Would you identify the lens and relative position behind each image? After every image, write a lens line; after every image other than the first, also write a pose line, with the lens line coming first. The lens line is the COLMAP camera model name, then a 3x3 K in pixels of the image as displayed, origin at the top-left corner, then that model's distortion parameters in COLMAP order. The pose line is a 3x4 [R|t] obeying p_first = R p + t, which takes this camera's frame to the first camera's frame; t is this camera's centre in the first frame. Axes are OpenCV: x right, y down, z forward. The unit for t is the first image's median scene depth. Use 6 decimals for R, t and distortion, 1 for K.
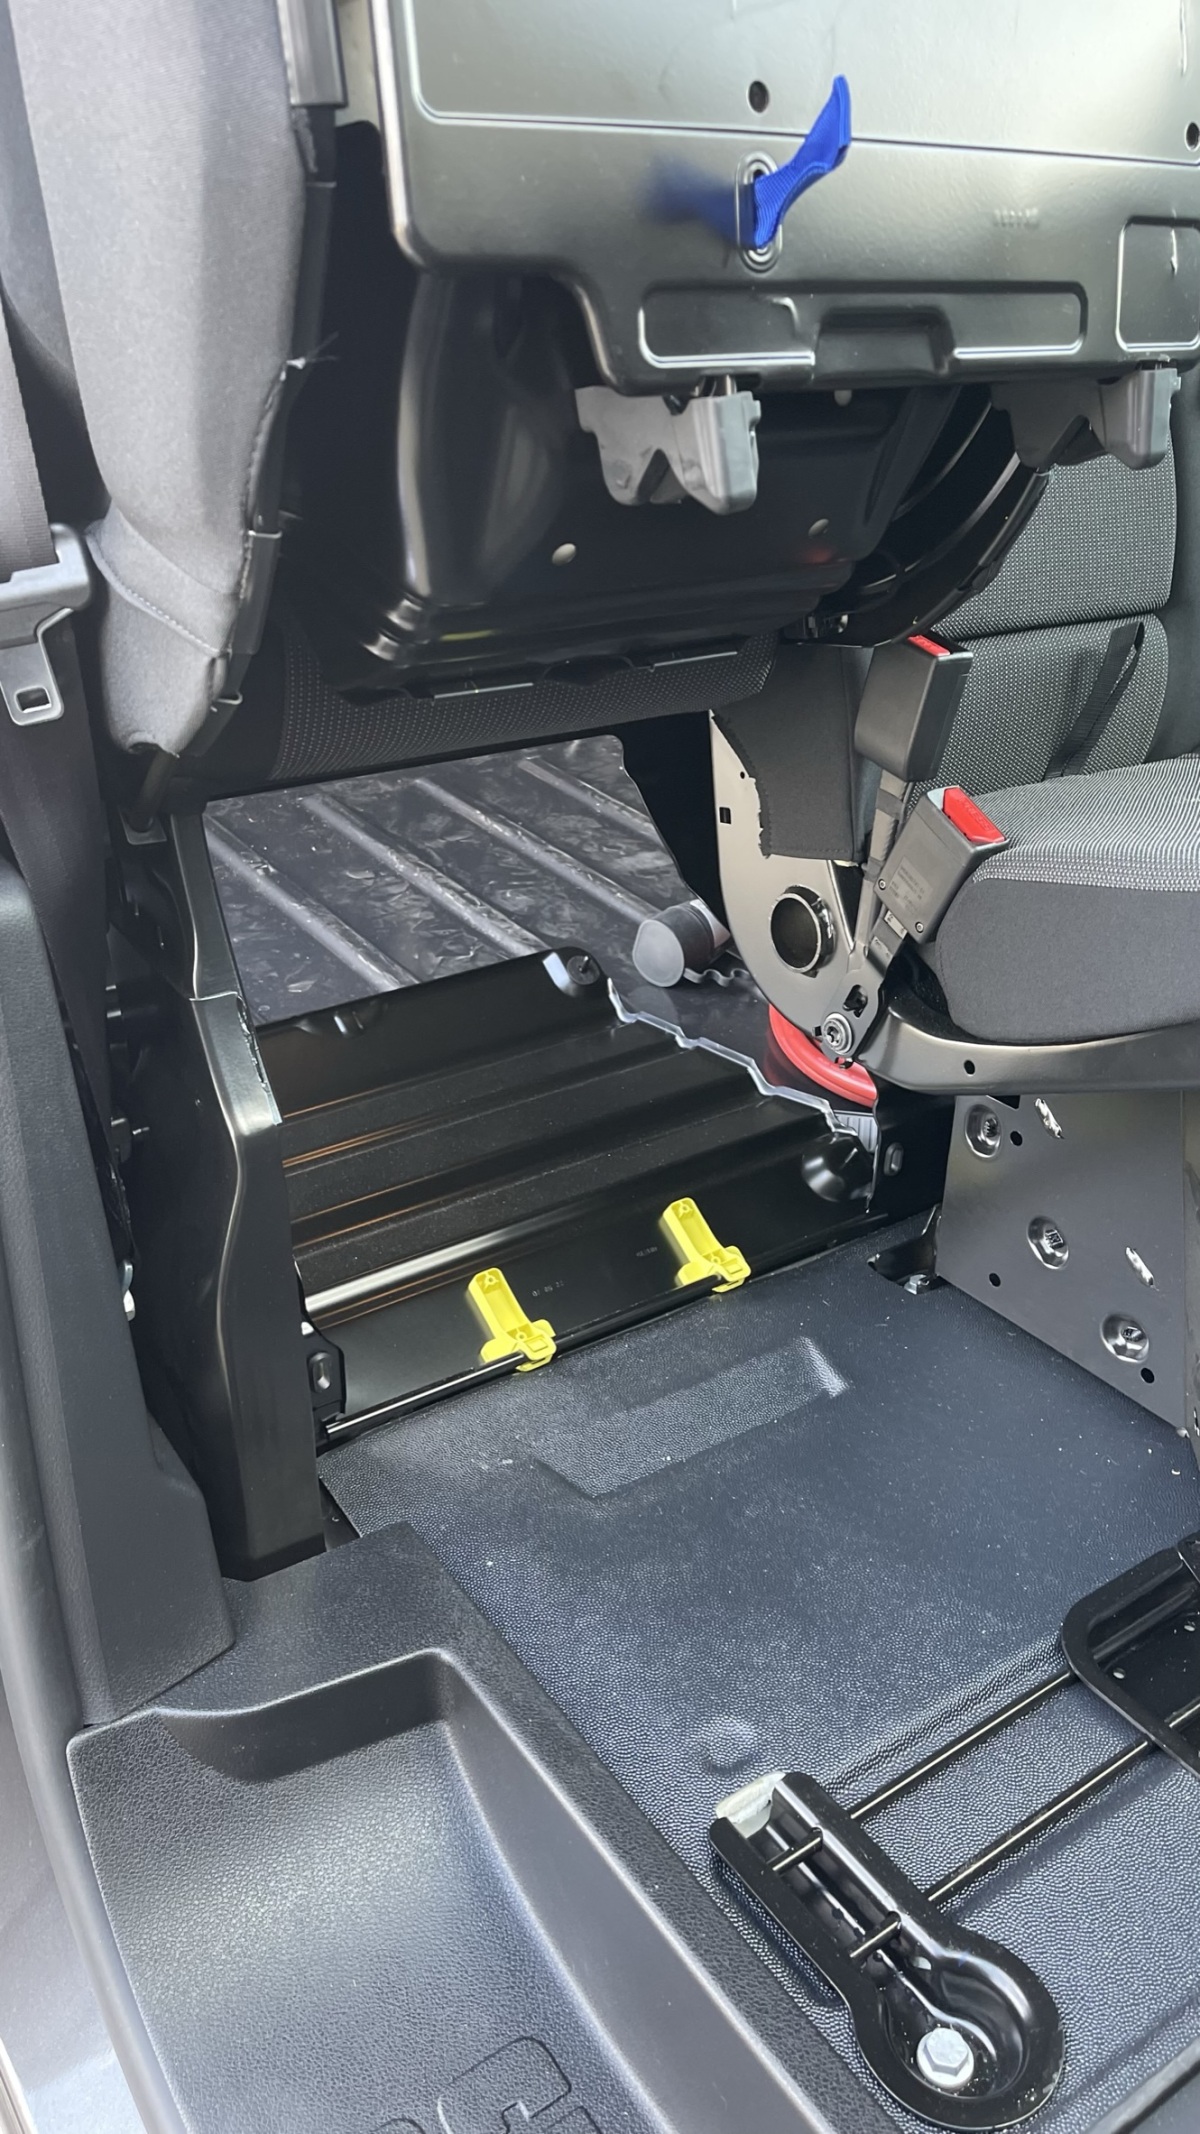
lens RADIAL K [[1611.1, 0, 600.5], [0, 1611.1, 1069.1], [0, 0, 1]] dist [0.012056, -0.020395]
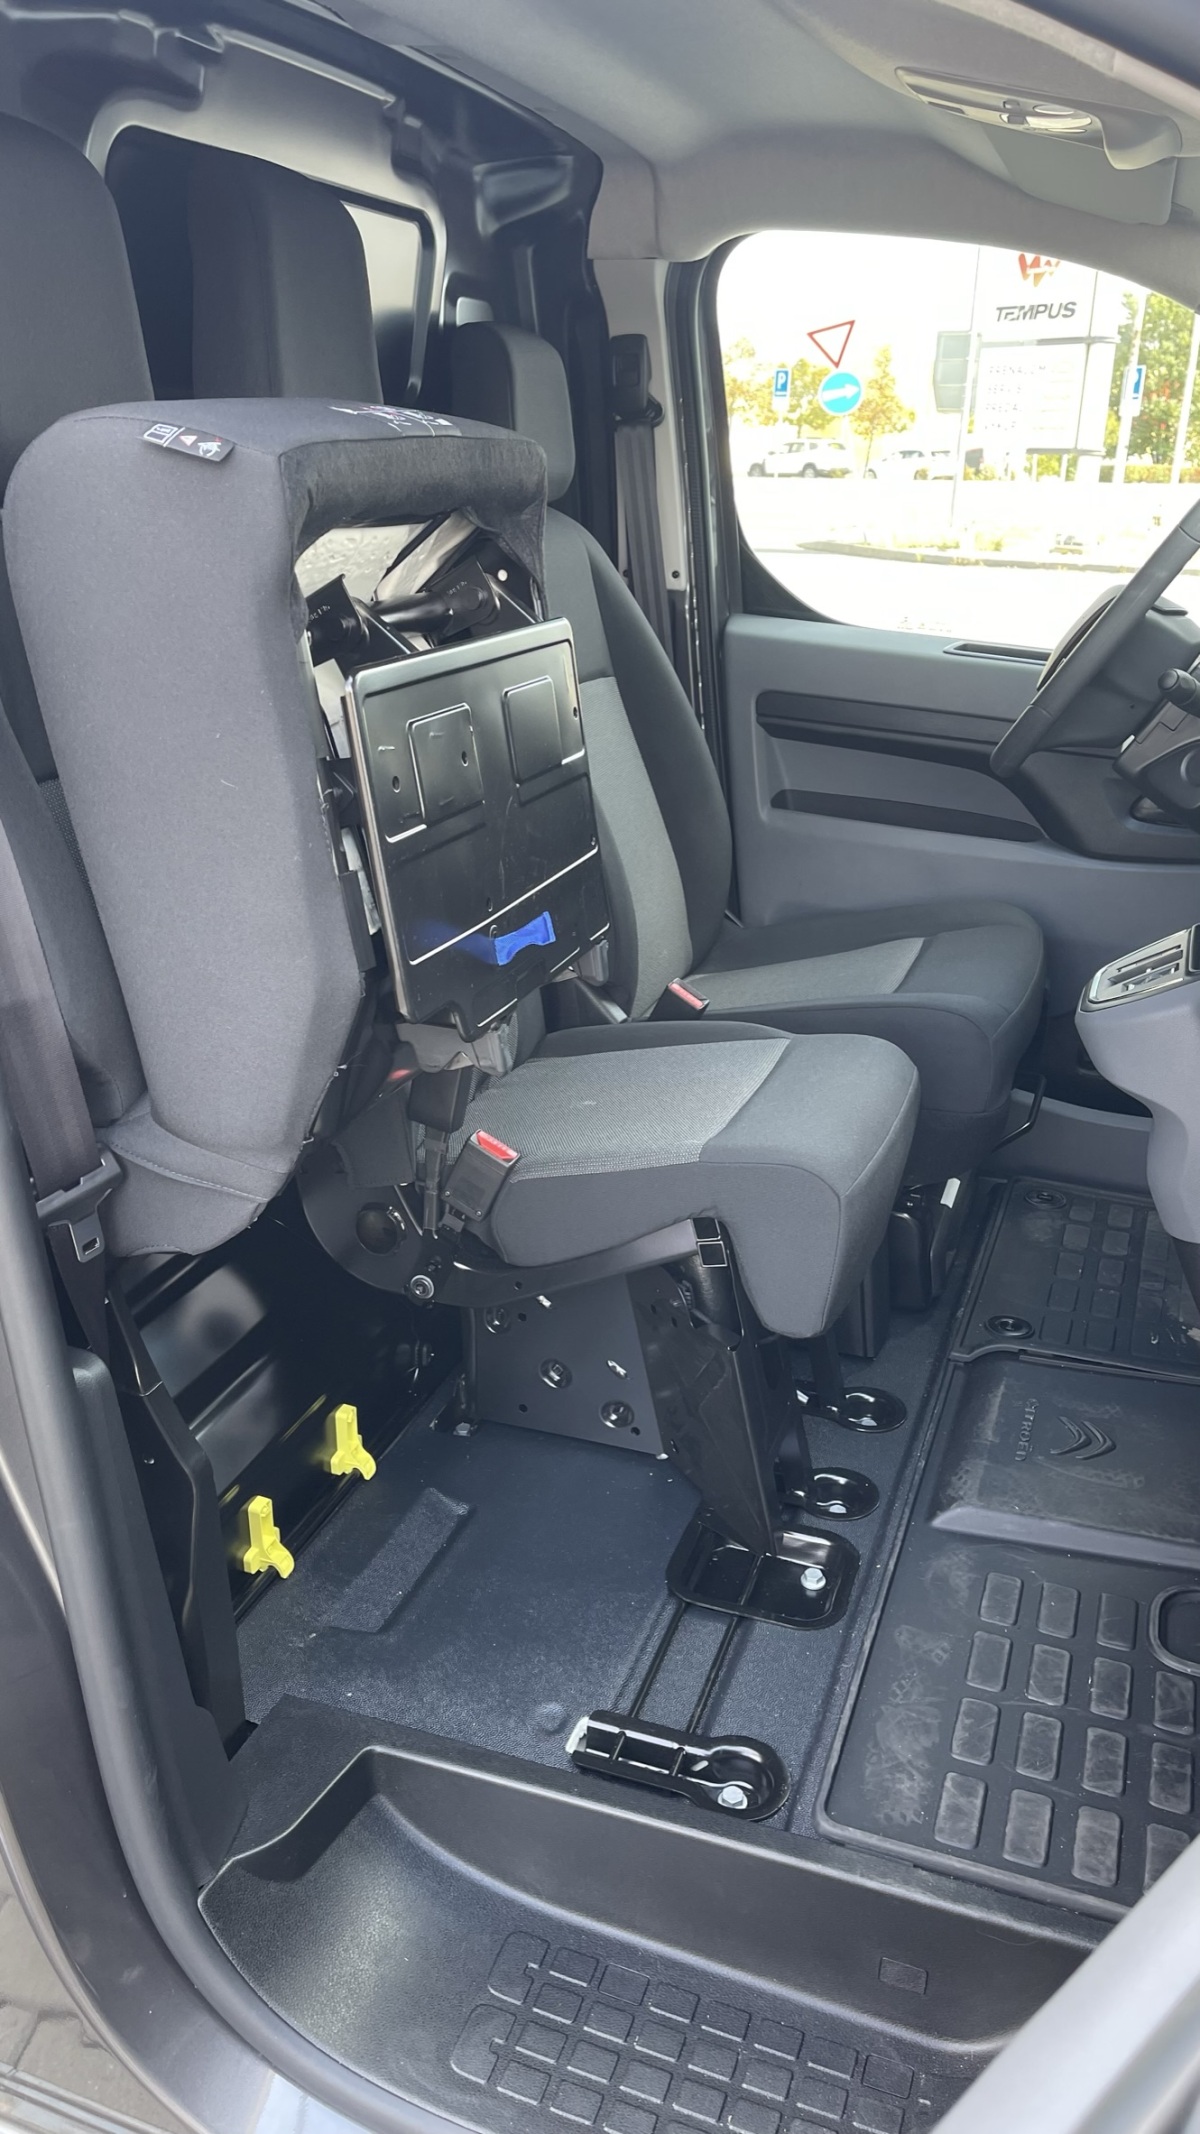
lens RADIAL K [[1611.1, 0, 598.3], [0, 1611.1, 1068.4], [0, 0, 1]] dist [0.012056, -0.020395]
pose [[0.811722, -0.220953, 0.540636, -0.639918], [0.272307, 0.962083, -0.015653, -0.194877], [-0.516678, 0.159925, 0.841111, -0.554289]]
